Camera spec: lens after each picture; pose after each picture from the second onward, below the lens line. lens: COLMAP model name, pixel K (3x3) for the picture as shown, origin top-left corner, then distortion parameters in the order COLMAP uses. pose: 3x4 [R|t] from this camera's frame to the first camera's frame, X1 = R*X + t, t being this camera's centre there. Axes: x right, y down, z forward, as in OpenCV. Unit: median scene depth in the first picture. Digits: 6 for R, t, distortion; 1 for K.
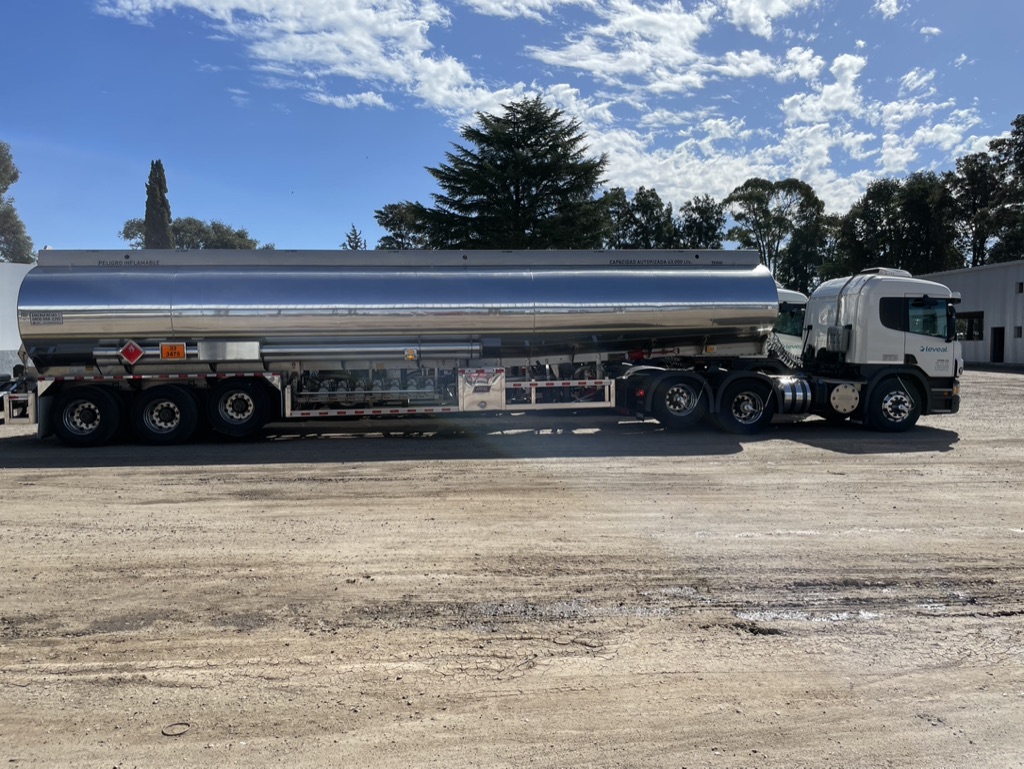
lens RADIAL K [[773.9, 0, 512.0], [0, 773.9, 384.5], [0, 0, 1]] dist [0.002216, 0.001082]
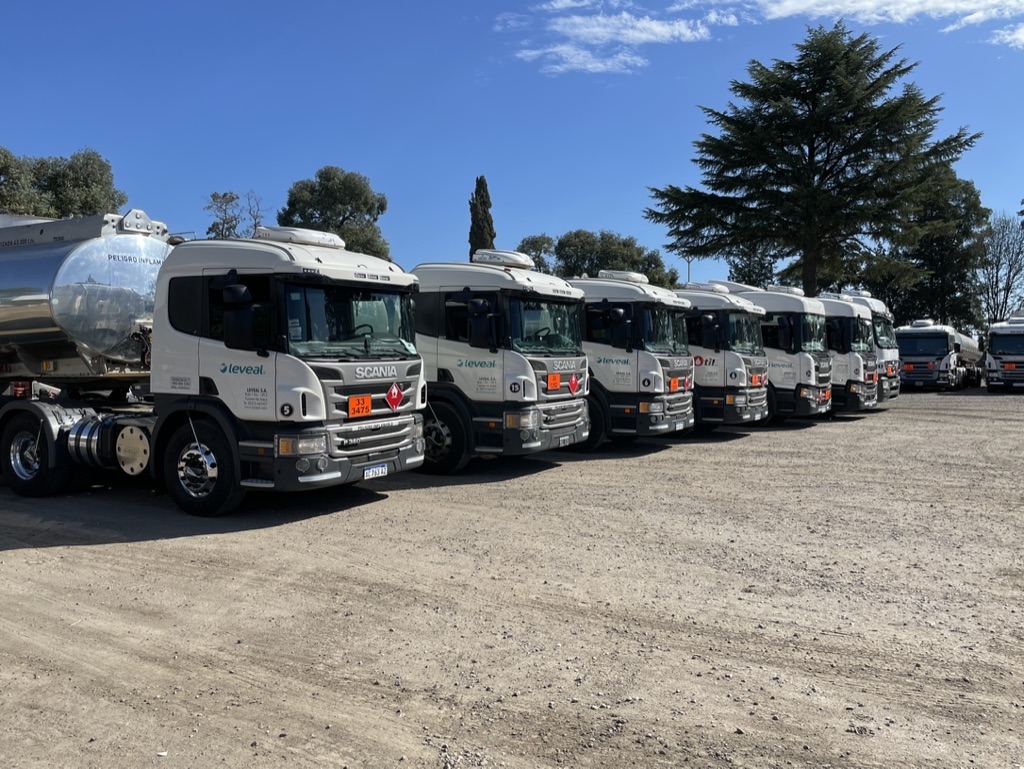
lens RADIAL K [[858.3, 0, 512.0], [0, 858.3, 384.5], [0, 0, 1]] dist [-0.000399, -0.000810]
pose [[0.791445, 0.017995, -0.610975, 0.293773], [-0.033122, 0.999361, -0.013471, -0.009158], [0.610342, 0.030899, 0.791535, 0.179029]]
